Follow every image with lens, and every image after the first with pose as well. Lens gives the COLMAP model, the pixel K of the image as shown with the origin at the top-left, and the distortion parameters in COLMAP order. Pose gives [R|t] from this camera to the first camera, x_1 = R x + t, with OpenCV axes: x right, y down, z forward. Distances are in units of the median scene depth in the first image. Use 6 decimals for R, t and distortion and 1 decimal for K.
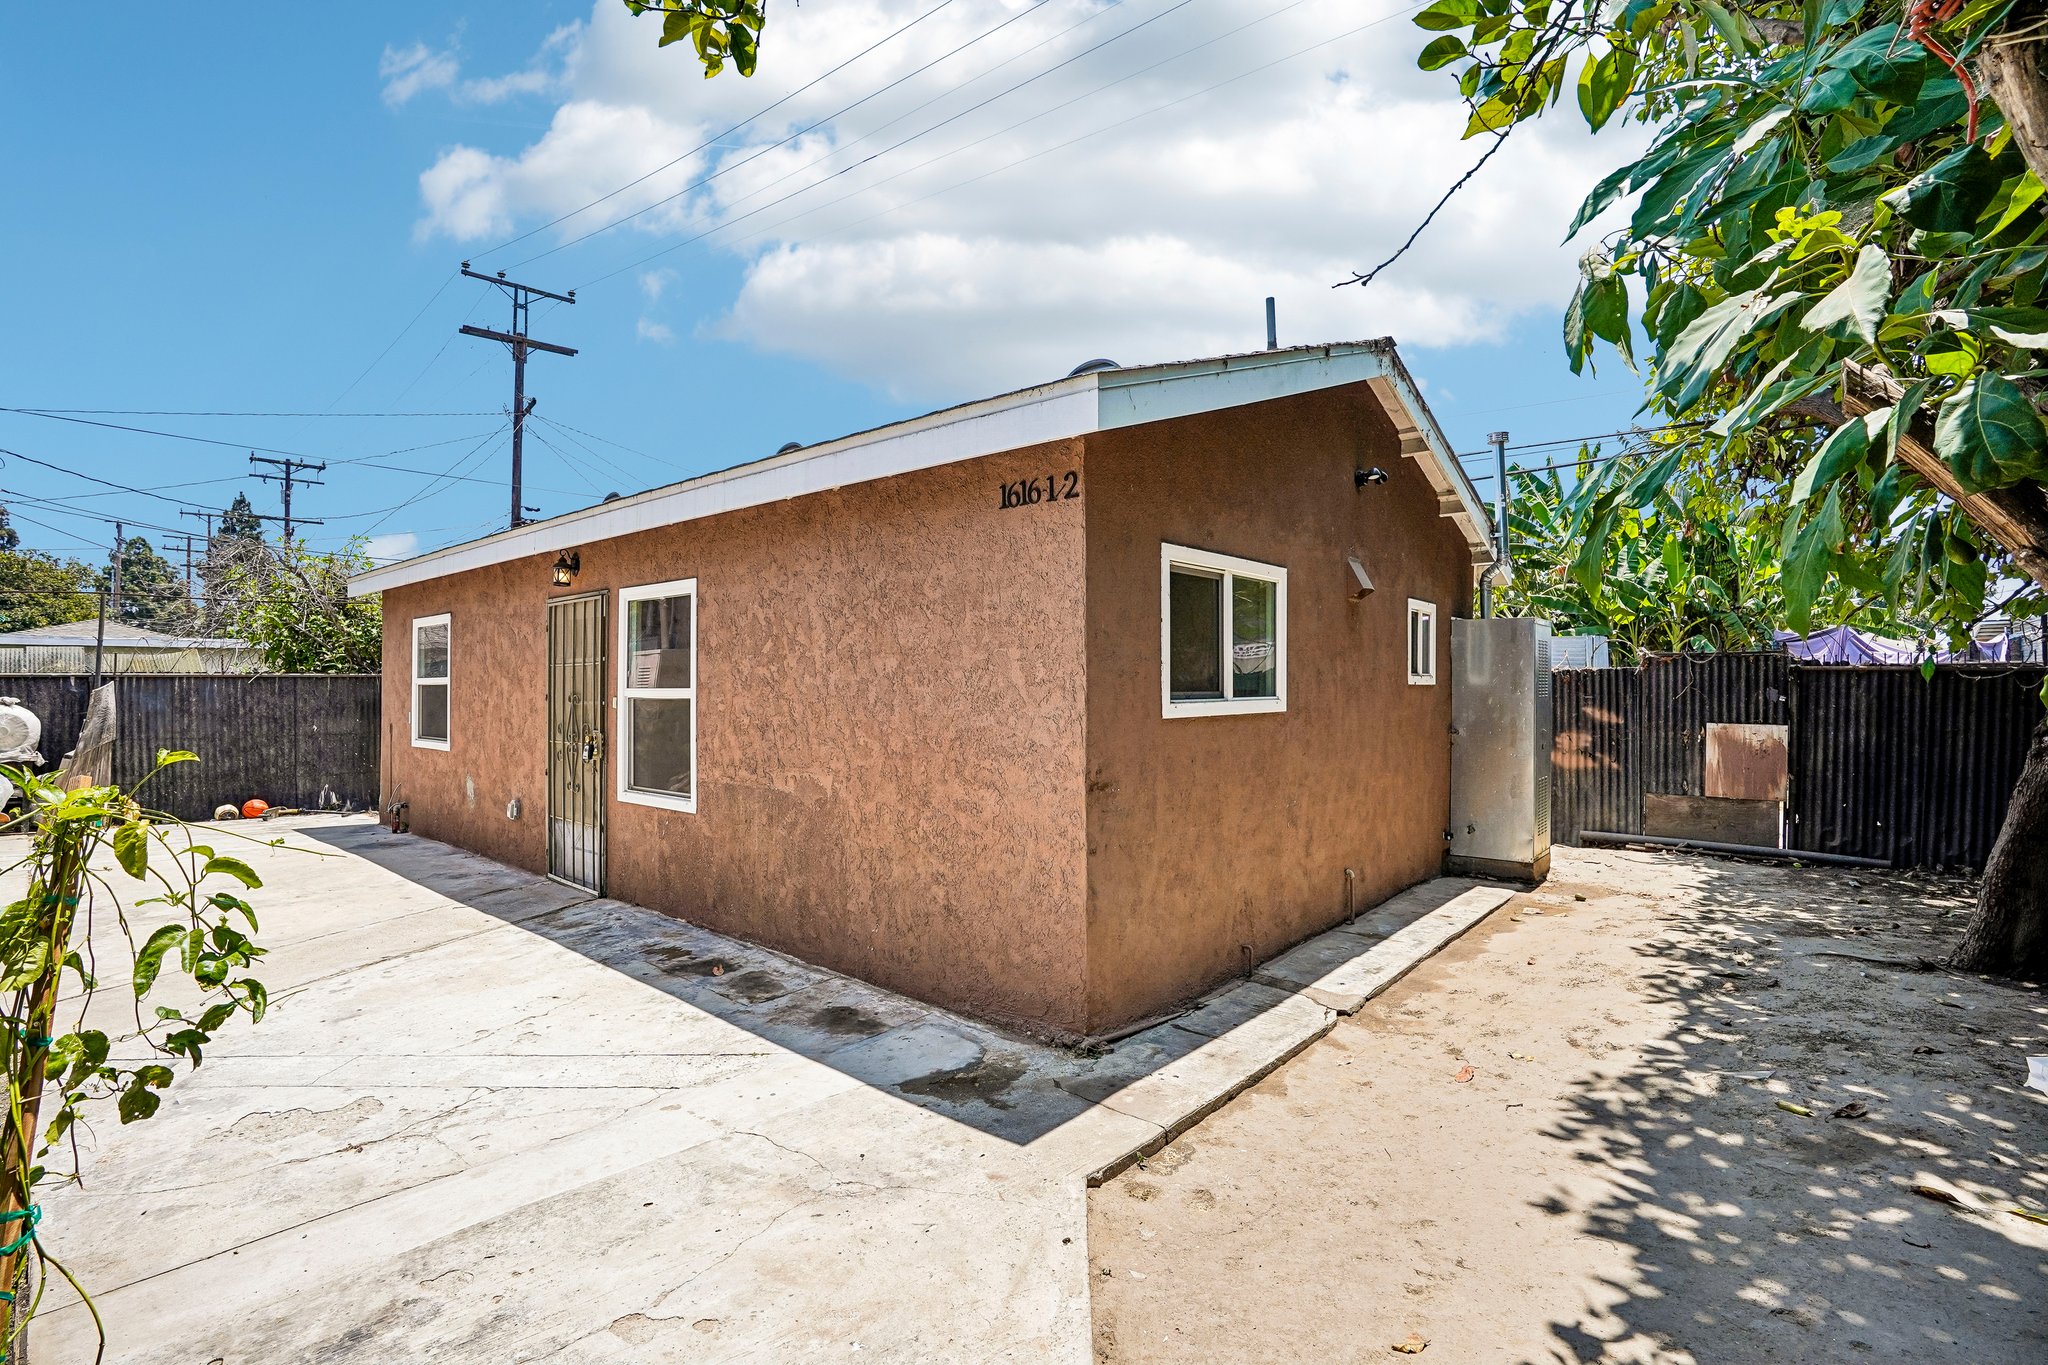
lens RADIAL K [[950.6, 0, 1024.2], [0, 950.6, 680.0], [0, 0, 1]] dist [-0.067224, 0.027204]
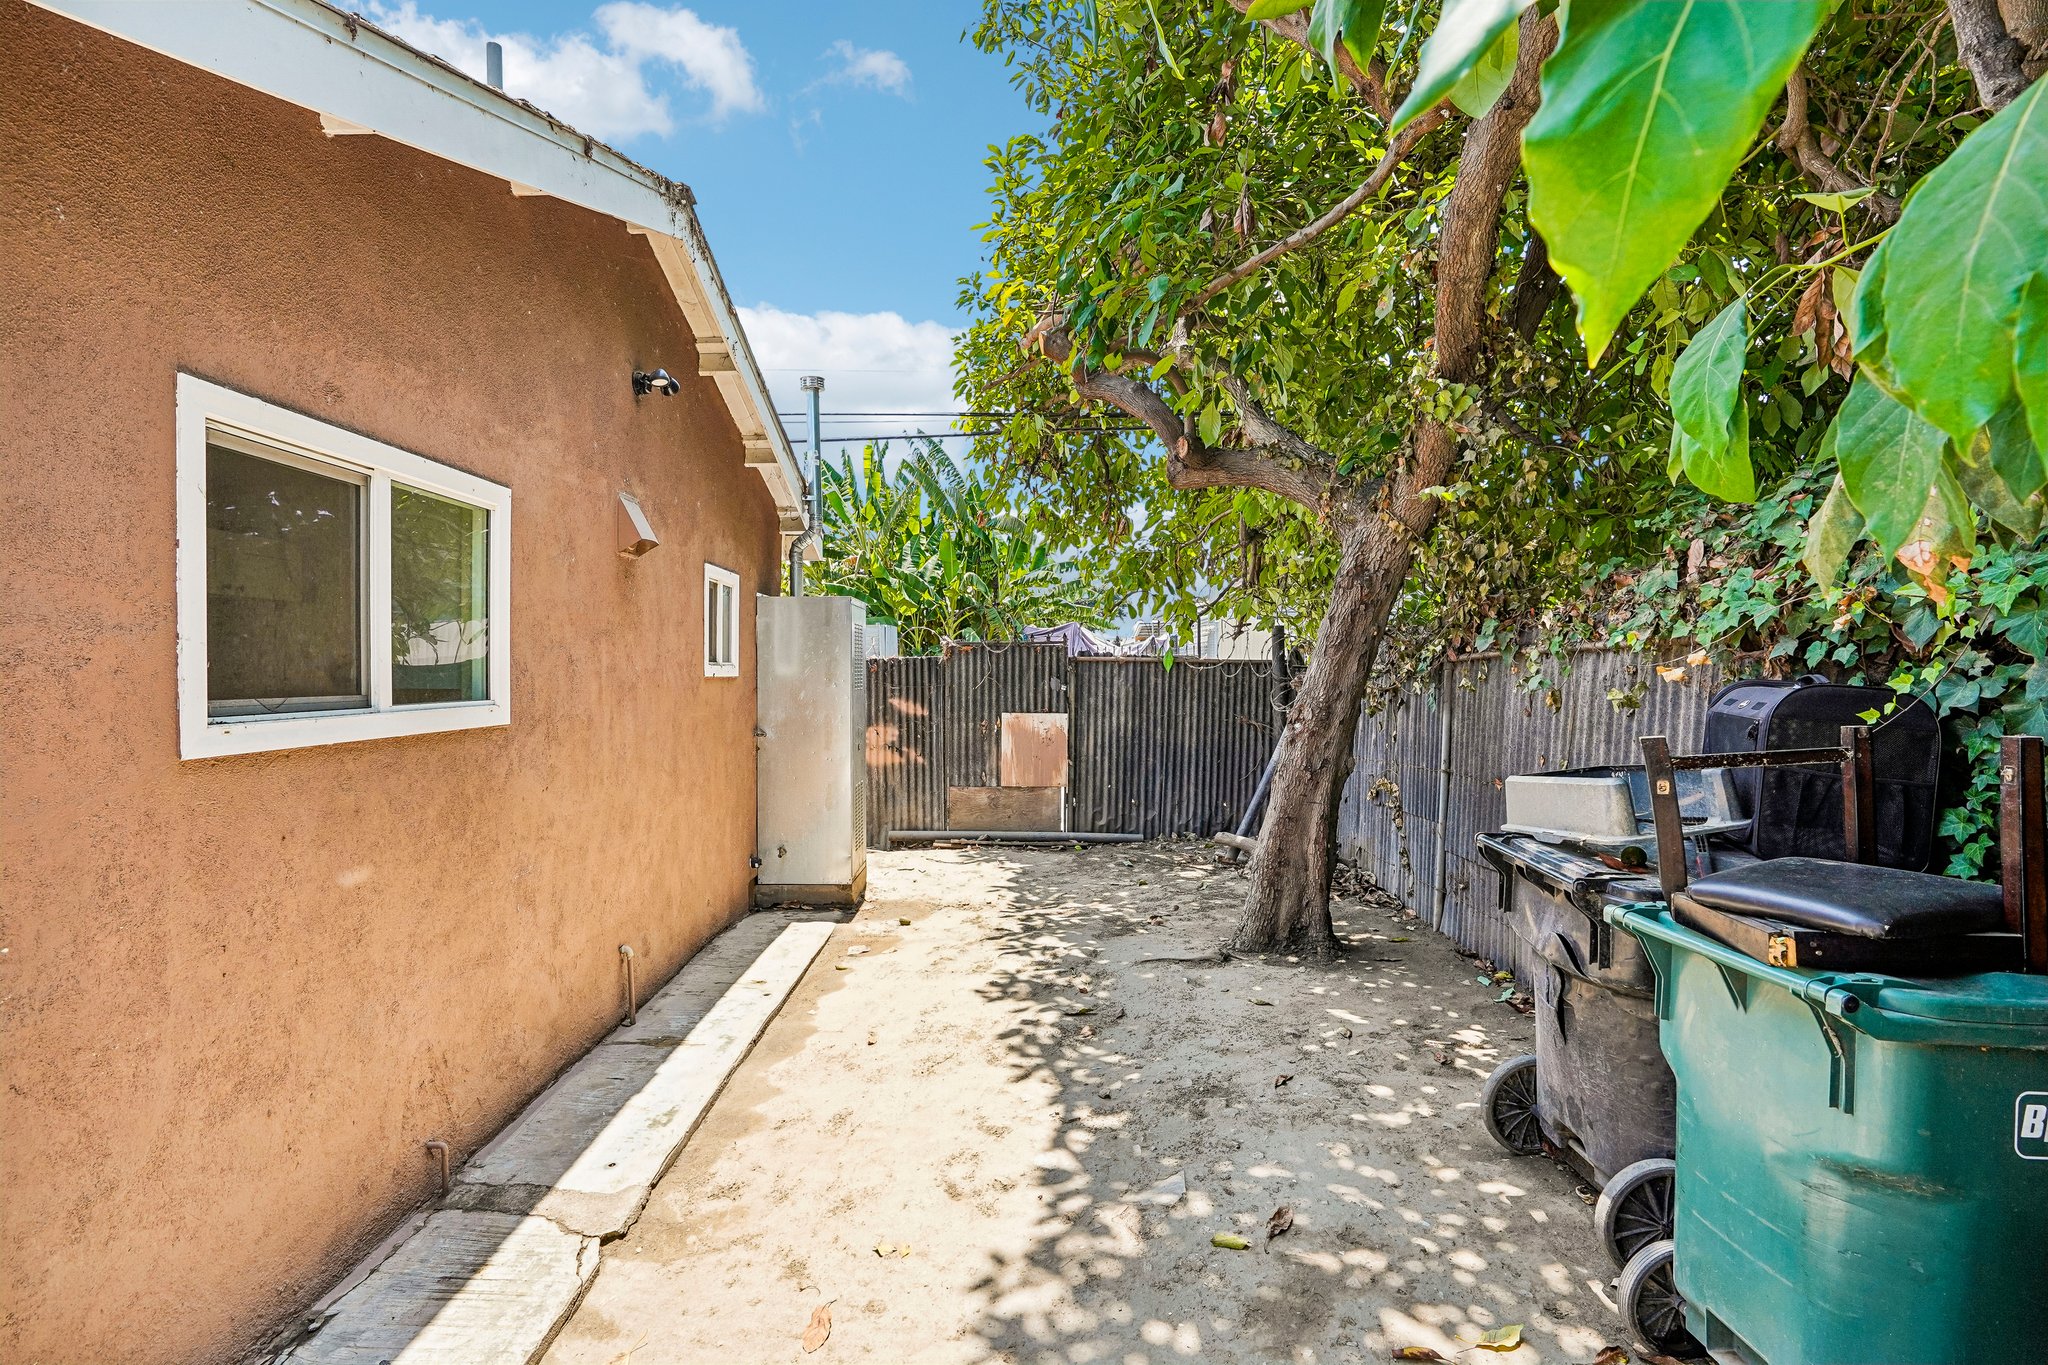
lens RADIAL K [[950.6, 0, 1024.2], [0, 950.6, 680.0], [0, 0, 1]] dist [-0.067224, 0.027204]
pose [[0.754719, -0.007864, 0.656001, 0.130139], [-0.000267, 0.999924, 0.012294, -0.002374], [-0.656048, -0.009454, 0.754660, 0.323755]]
